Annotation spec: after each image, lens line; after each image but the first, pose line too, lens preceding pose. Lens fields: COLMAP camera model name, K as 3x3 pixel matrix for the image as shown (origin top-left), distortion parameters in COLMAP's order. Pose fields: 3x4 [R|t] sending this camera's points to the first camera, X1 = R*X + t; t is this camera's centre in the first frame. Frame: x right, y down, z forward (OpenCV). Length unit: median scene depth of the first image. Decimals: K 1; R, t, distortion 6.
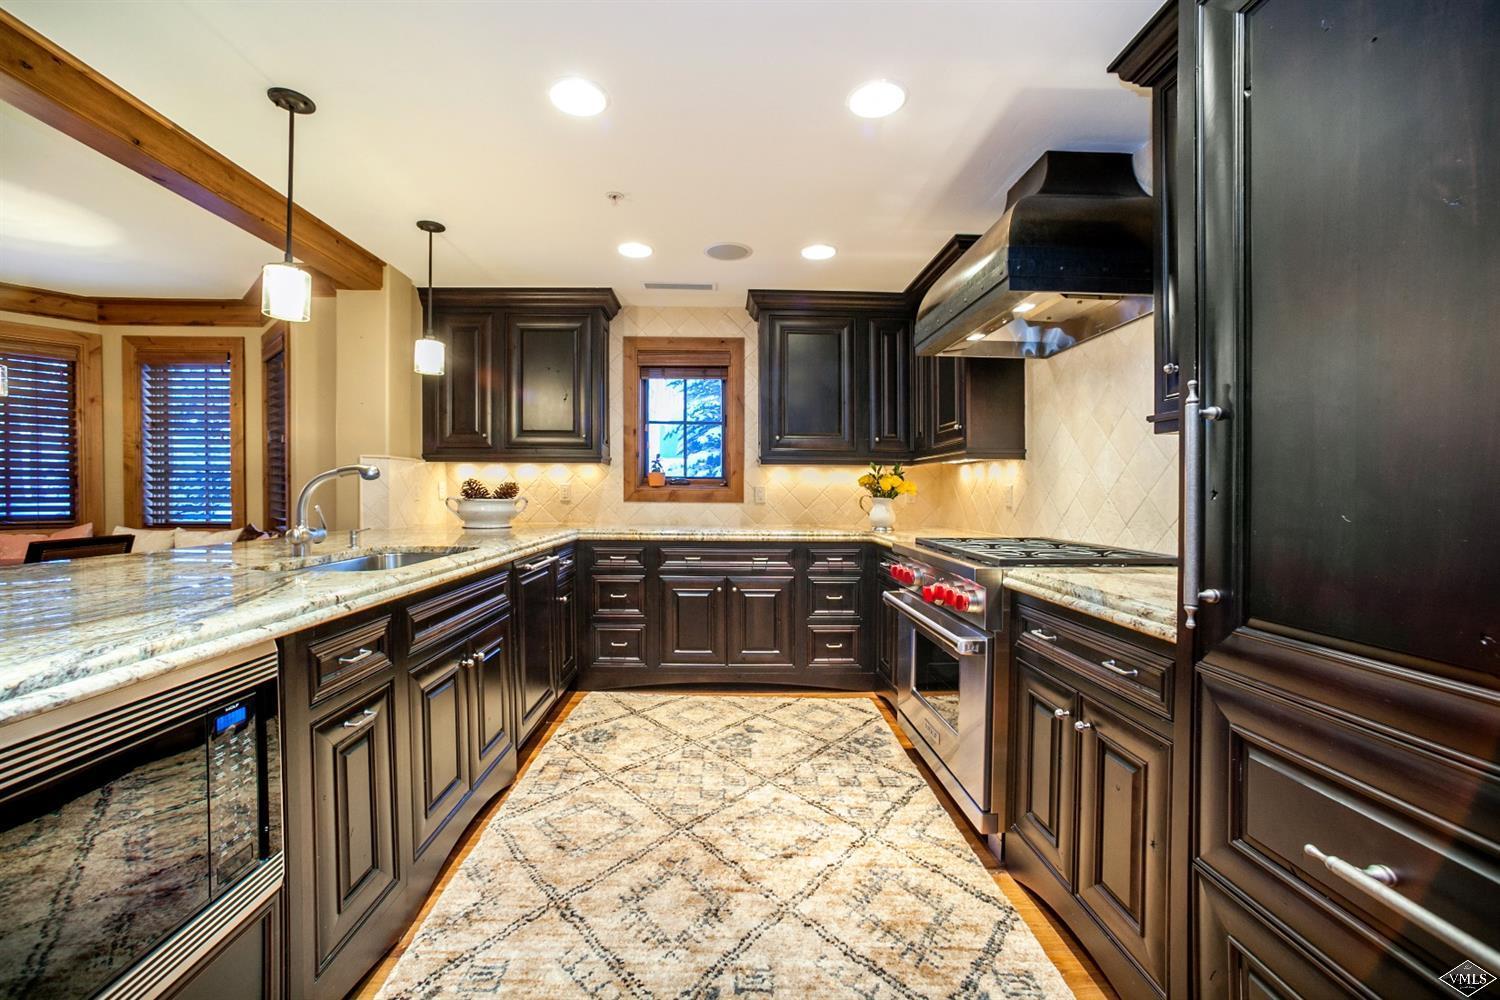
lens RADIAL K [[608.1, 0, 743.7], [0, 608.1, 480.2], [0, 0, 1]] dist [-0.053553, 0.024824]
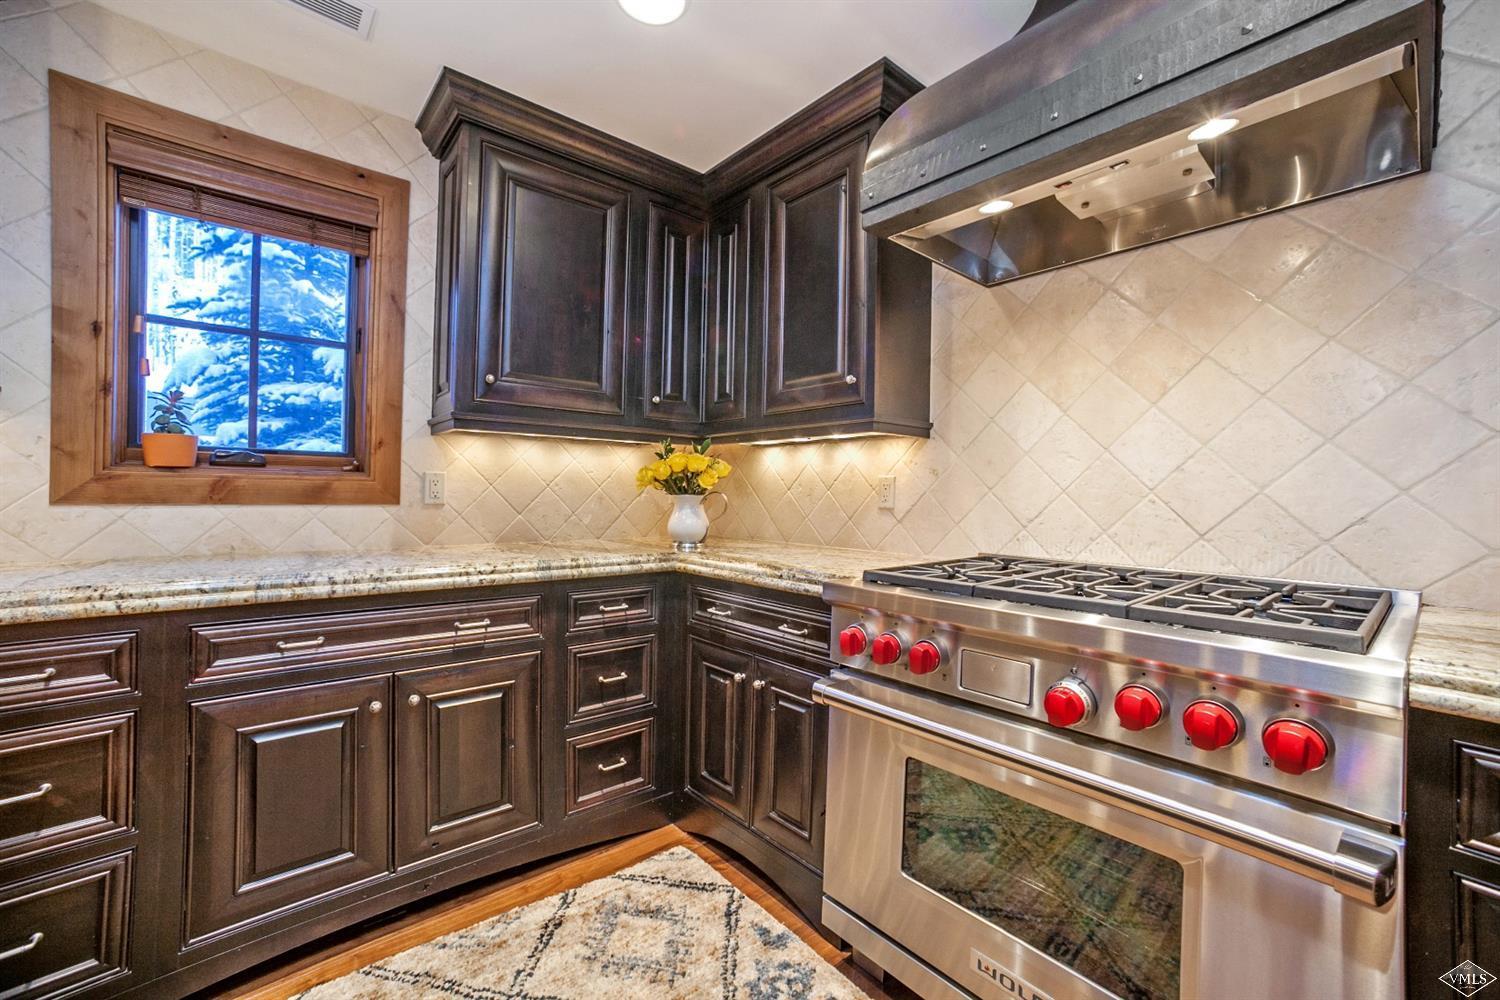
lens RADIAL K [[608.1, 0, 743.7], [0, 608.1, 480.2], [0, 0, 1]] dist [-0.053553, 0.024824]
pose [[0.785503, 0.015563, 0.618663, -0.091856], [-0.017442, 0.999843, -0.003006, 0.014479], [-0.618612, -0.008430, 0.785651, 0.470244]]
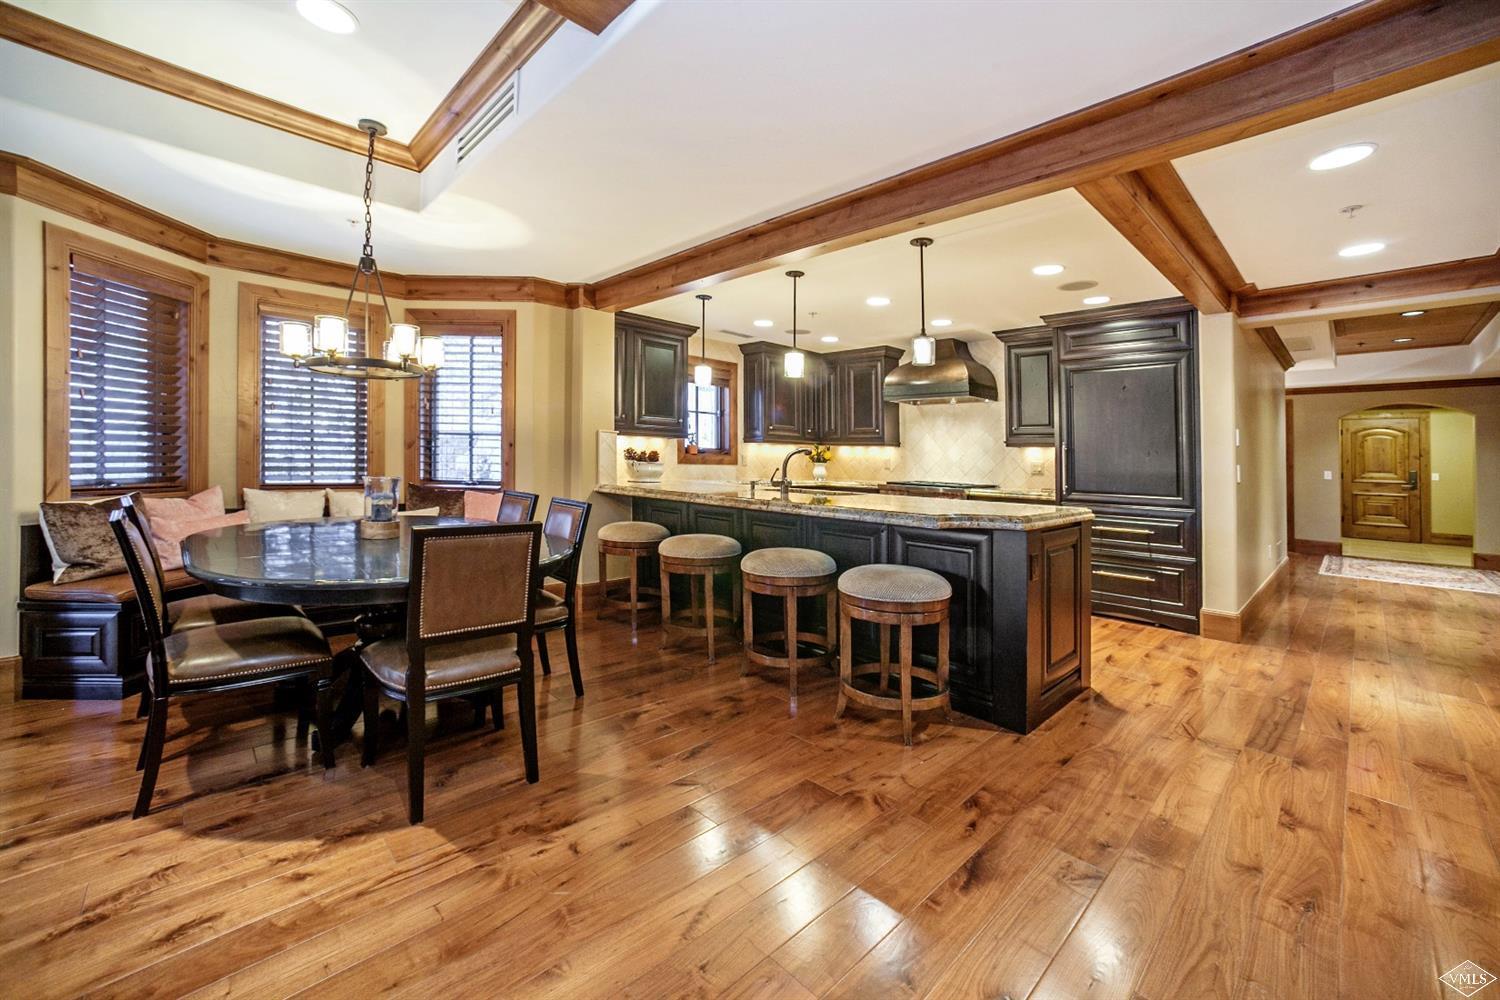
lens RADIAL K [[608.5, 0, 748.9], [0, 608.5, 441.5], [0, 0, 1]] dist [0.000466, 0.024859]
pose [[0.747738, 0.029997, 0.663316, -1.163363], [-0.029086, 0.999500, -0.012412, -0.007801], [-0.663356, -0.010012, 0.748237, -0.266020]]
